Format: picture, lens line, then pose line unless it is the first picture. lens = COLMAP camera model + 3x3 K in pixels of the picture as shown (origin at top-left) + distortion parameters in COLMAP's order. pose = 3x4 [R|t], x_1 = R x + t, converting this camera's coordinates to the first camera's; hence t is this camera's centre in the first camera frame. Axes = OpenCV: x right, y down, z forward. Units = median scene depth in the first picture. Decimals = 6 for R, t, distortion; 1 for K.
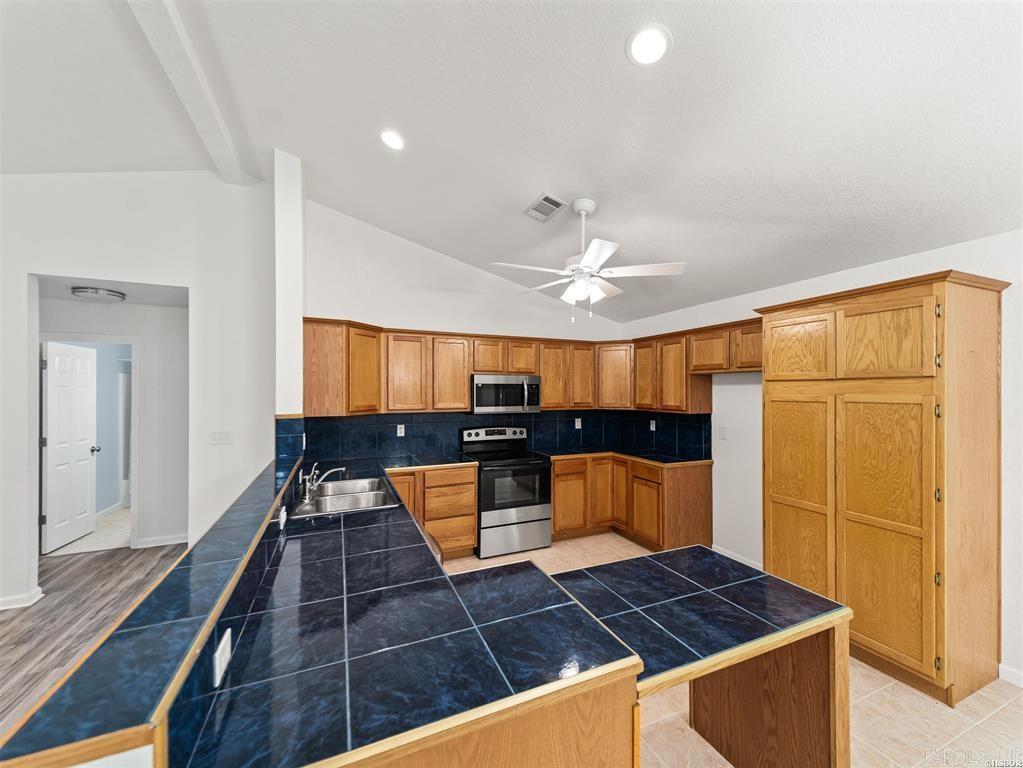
lens RADIAL K [[399.8, 0, 514.3], [0, 399.8, 389.2], [0, 0, 1]] dist [0.023919, -0.006001]
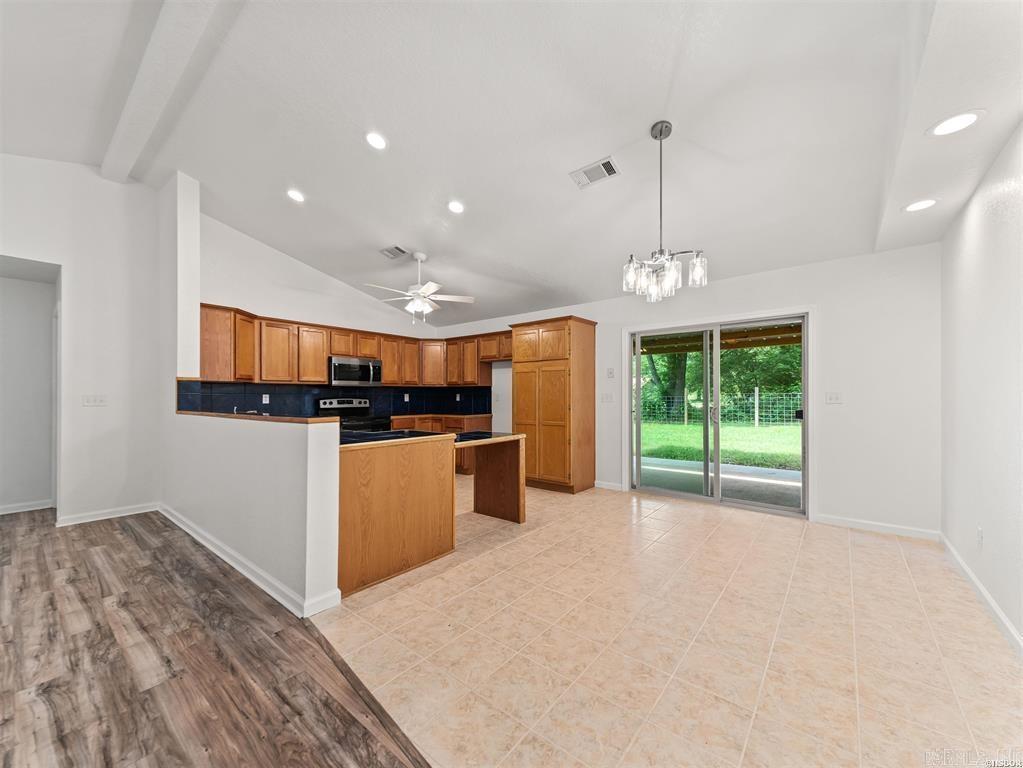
lens RADIAL K [[399.8, 0, 514.1], [0, 399.8, 392.7], [0, 0, 1]] dist [0.023919, -0.006001]
pose [[0.888935, 0.001847, 0.458029, -0.198646], [-0.000169, 0.999993, -0.003704, 0.102760], [-0.458033, 0.003215, 0.888929, -0.553966]]
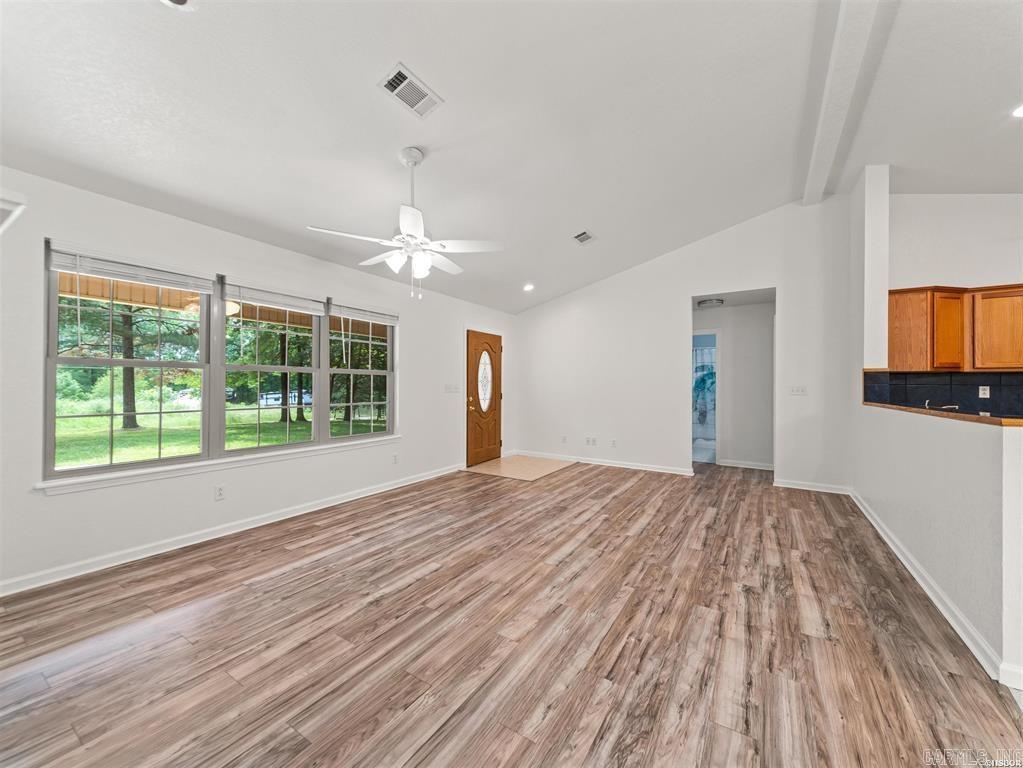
lens RADIAL K [[399.8, 0, 515.2], [0, 399.8, 382.6], [0, 0, 1]] dist [0.023919, -0.006001]
pose [[0.562822, -0.004374, -0.826567, -0.122744], [-0.001011, 0.999982, -0.005980, 0.102228], [0.826578, 0.004202, 0.562807, -0.584754]]
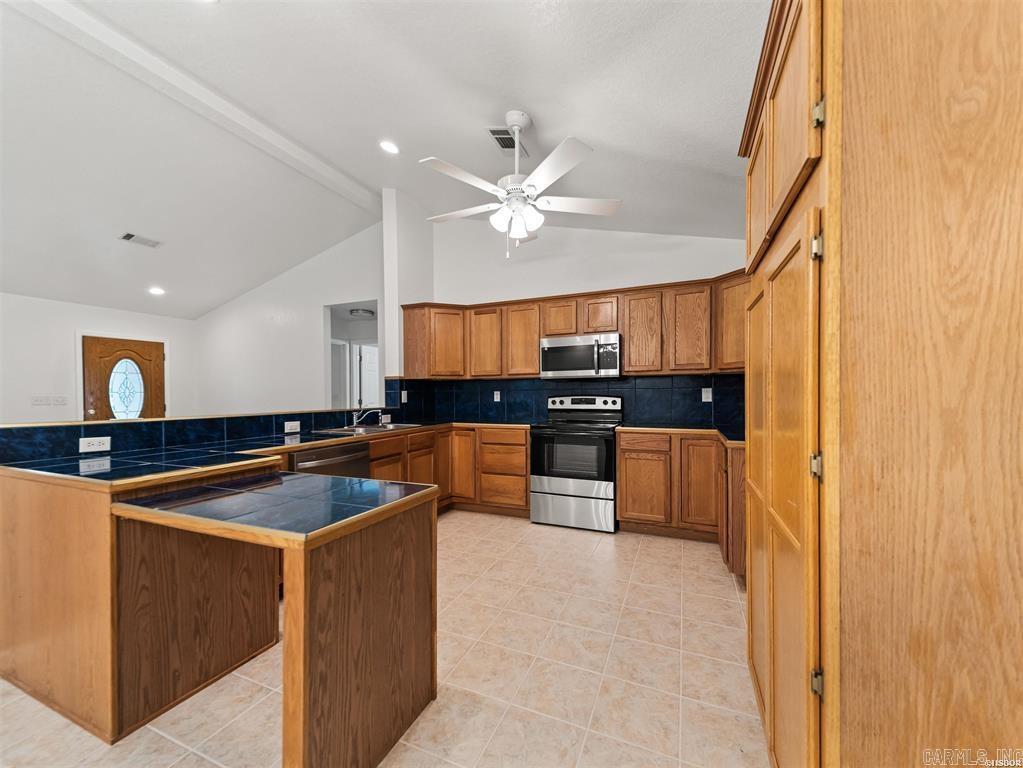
lens RADIAL K [[399.8, 0, 515.5], [0, 399.8, 395.9], [0, 0, 1]] dist [0.023919, -0.006001]
pose [[0.688310, -0.001790, -0.725414, 0.646006], [0.011501, 0.999898, 0.008445, 0.108084], [0.725325, -0.014156, 0.688261, 0.313405]]
